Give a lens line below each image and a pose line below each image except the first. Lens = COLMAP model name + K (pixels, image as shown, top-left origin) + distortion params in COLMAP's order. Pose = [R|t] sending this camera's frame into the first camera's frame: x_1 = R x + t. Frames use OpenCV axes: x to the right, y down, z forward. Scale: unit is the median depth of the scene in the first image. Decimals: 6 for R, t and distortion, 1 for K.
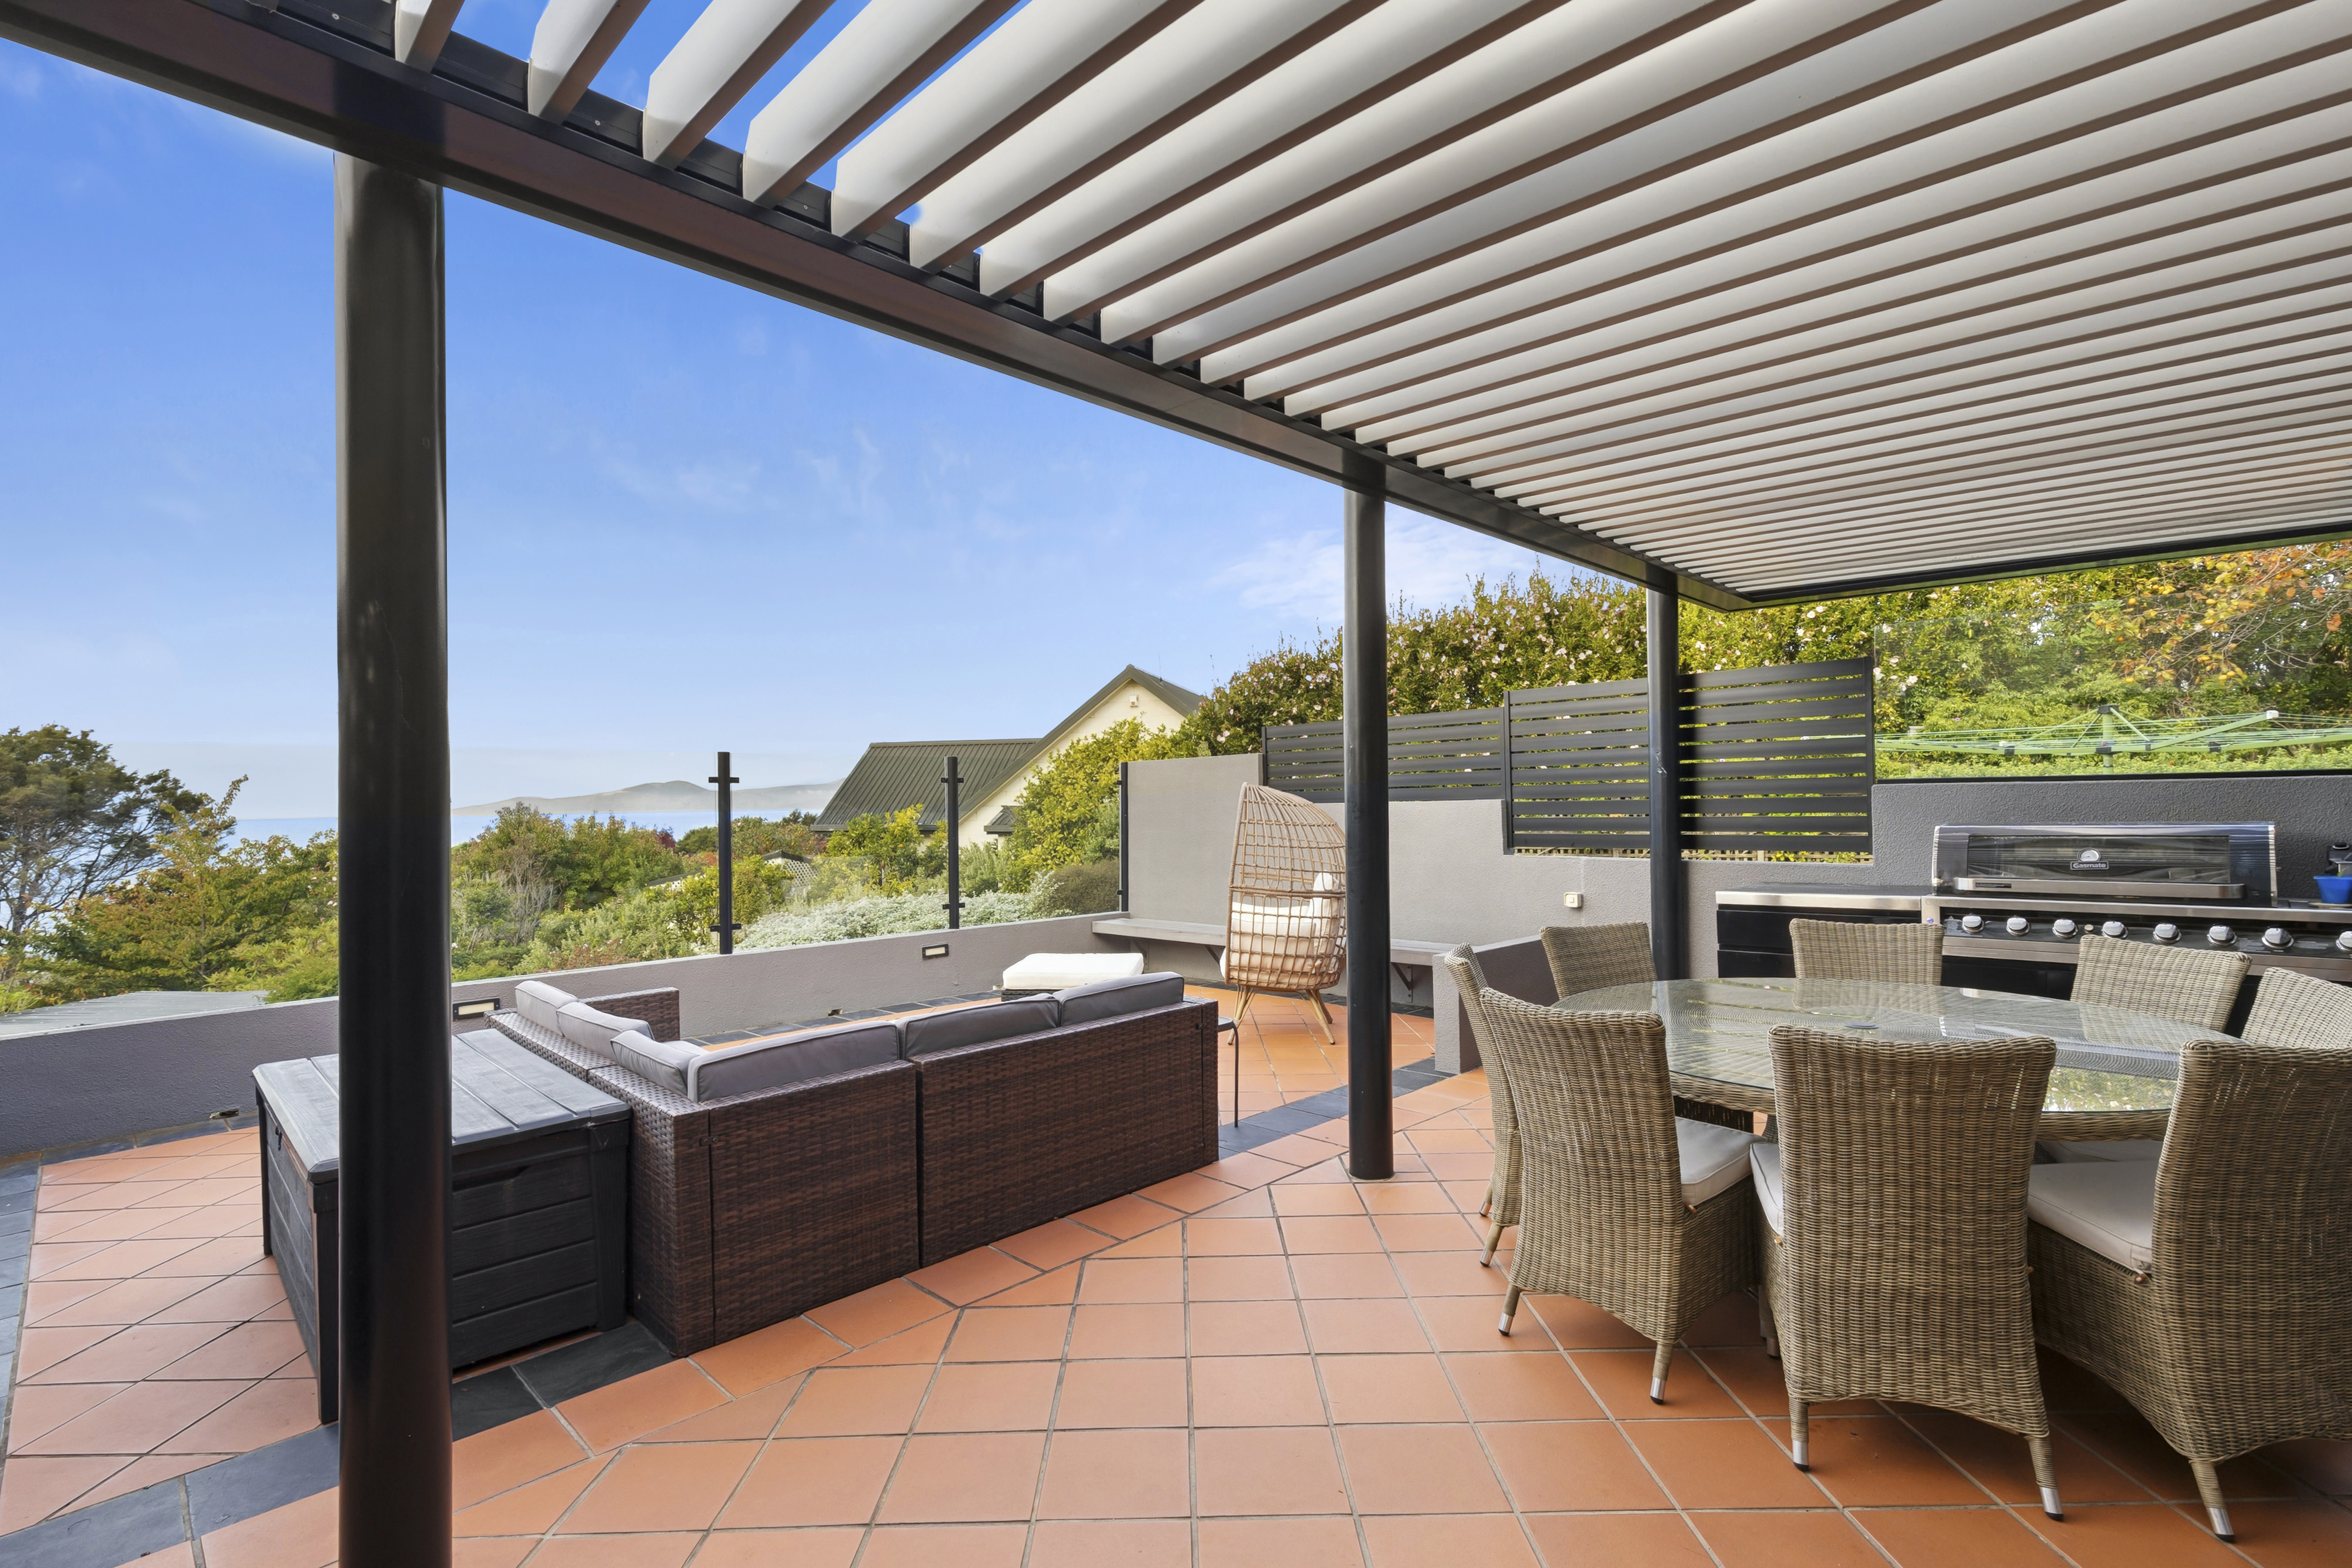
lens RADIAL K [[1088.2, 0, 1178.0], [0, 1088.2, 794.3], [0, 0, 1]] dist [-0.003062, 0.000087]
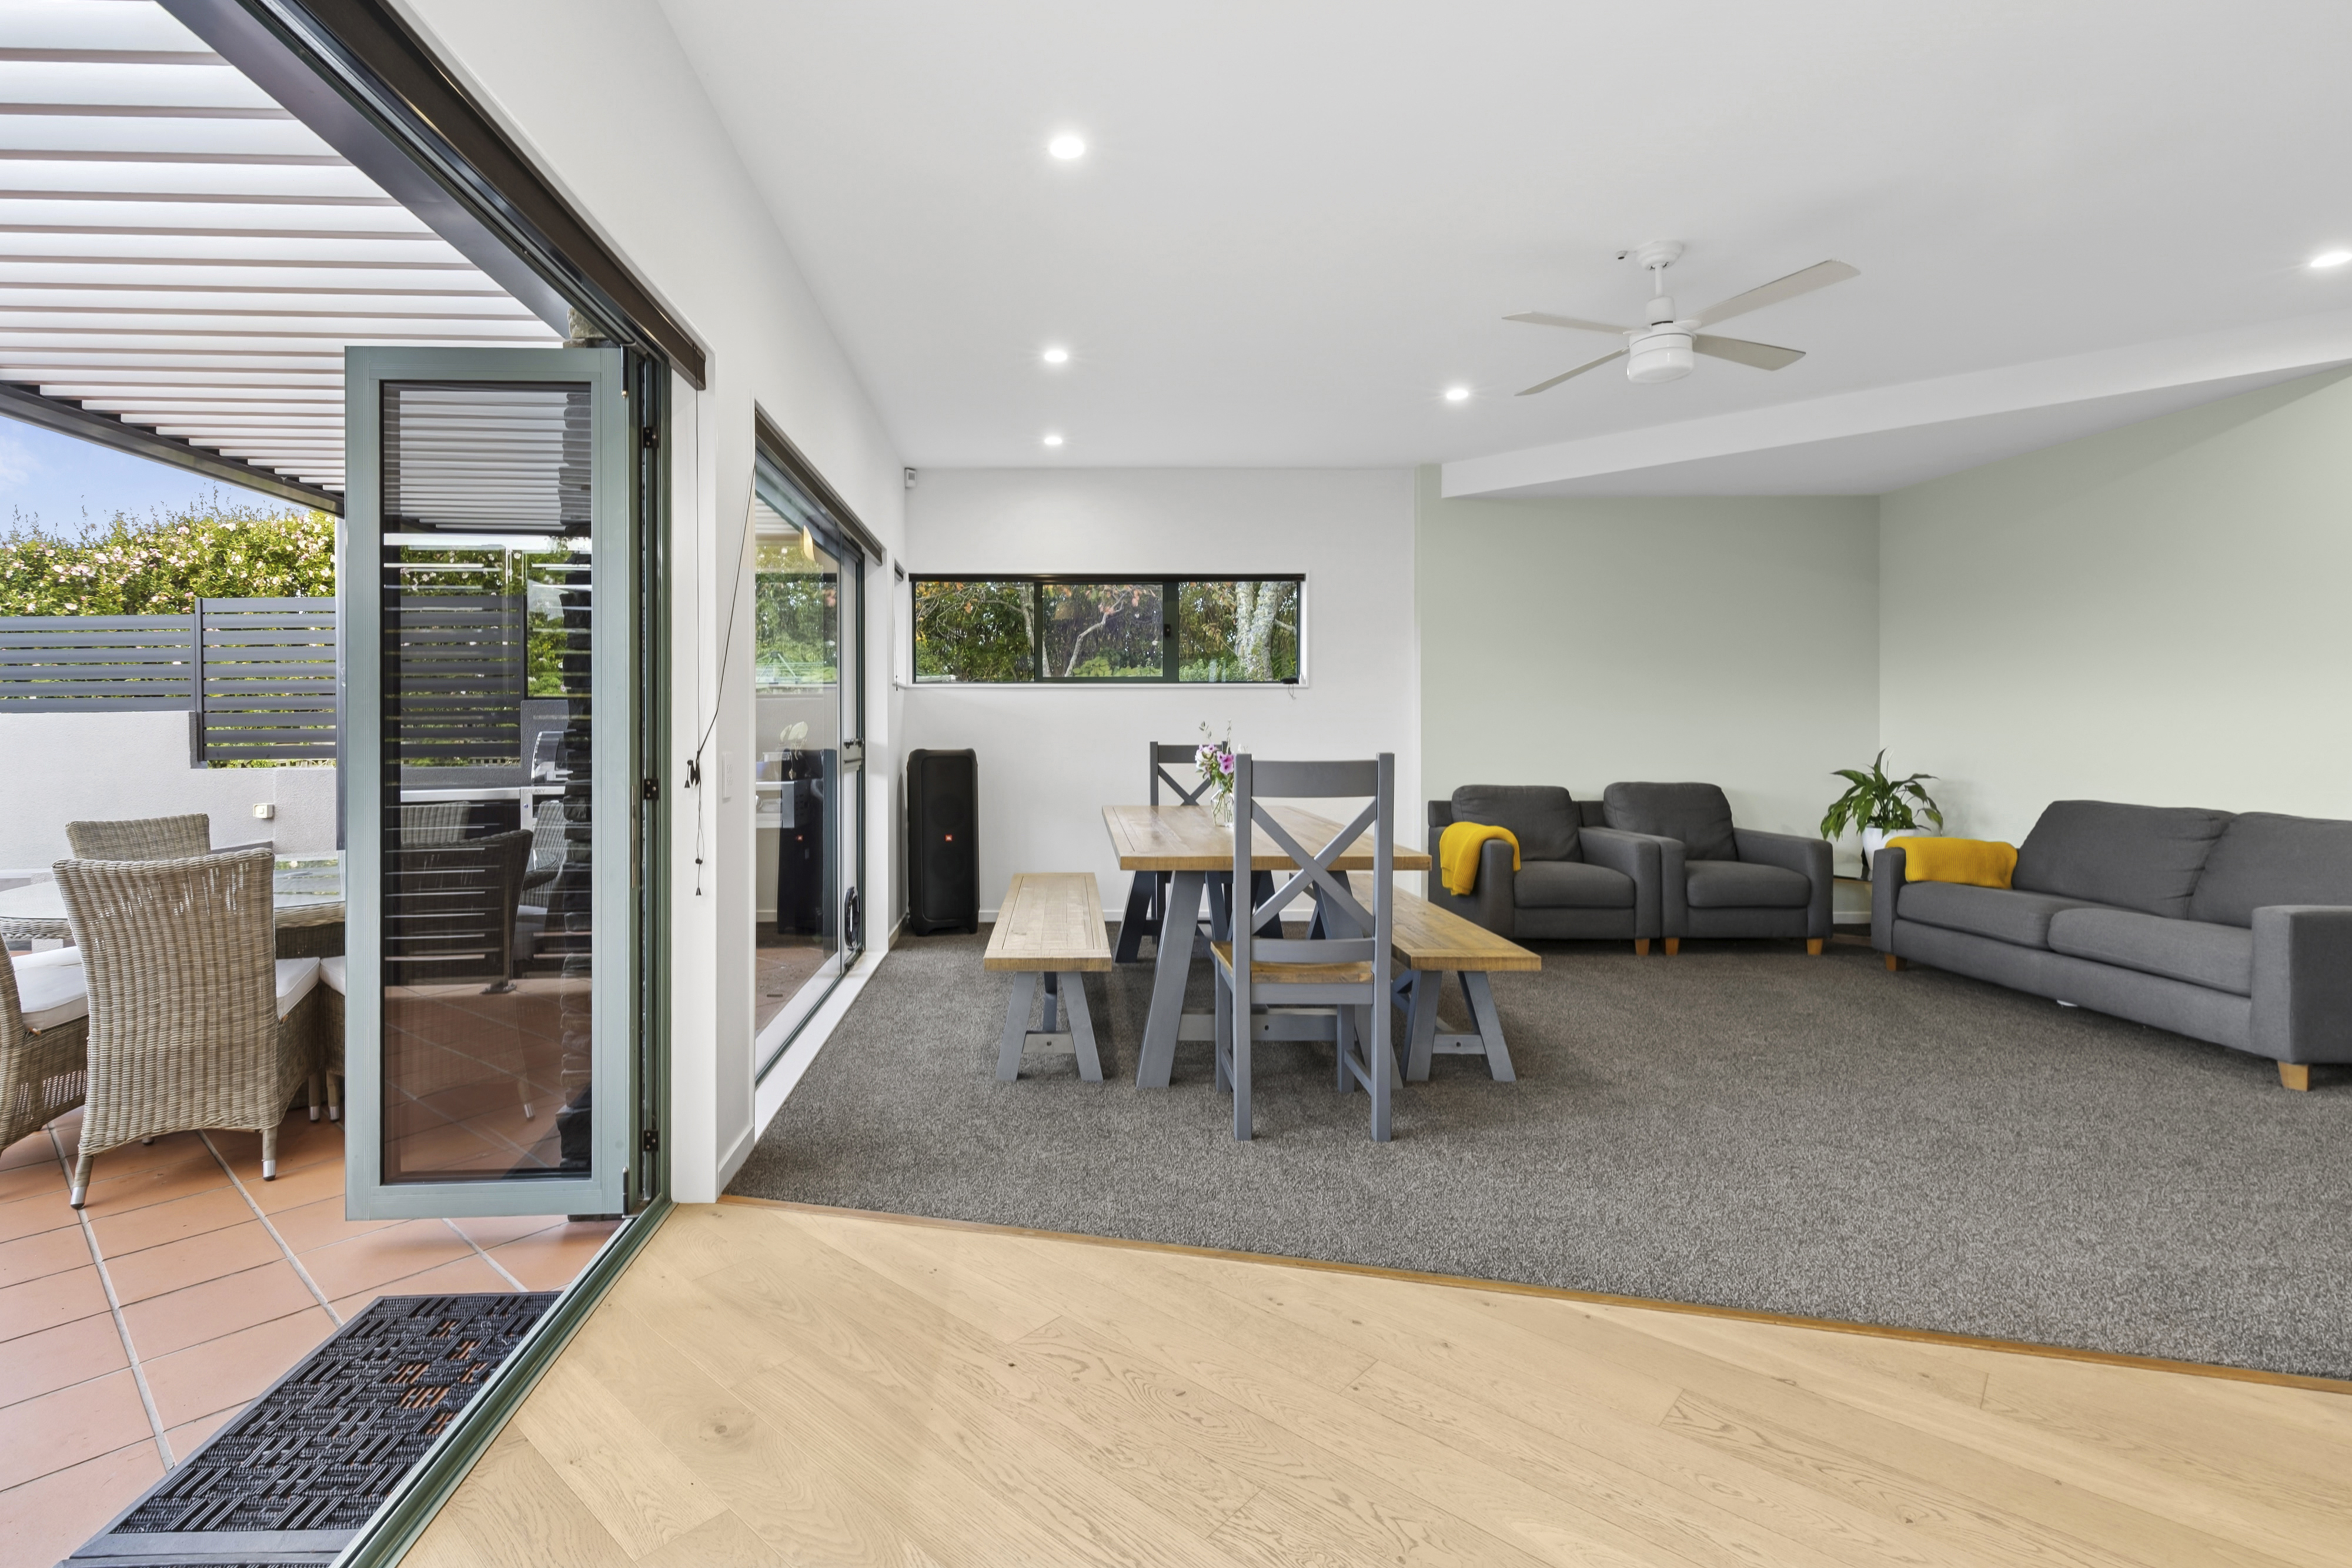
lens RADIAL K [[1088.2, 0, 1085.9], [0, 1088.2, 718.9], [0, 0, 1]] dist [-0.003062, 0.000087]
pose [[0.687427, 0.016035, 0.726076, 0.090595], [-0.009414, 0.999869, -0.013168, 0.010724], [-0.726192, 0.002216, 0.687488, -0.146082]]
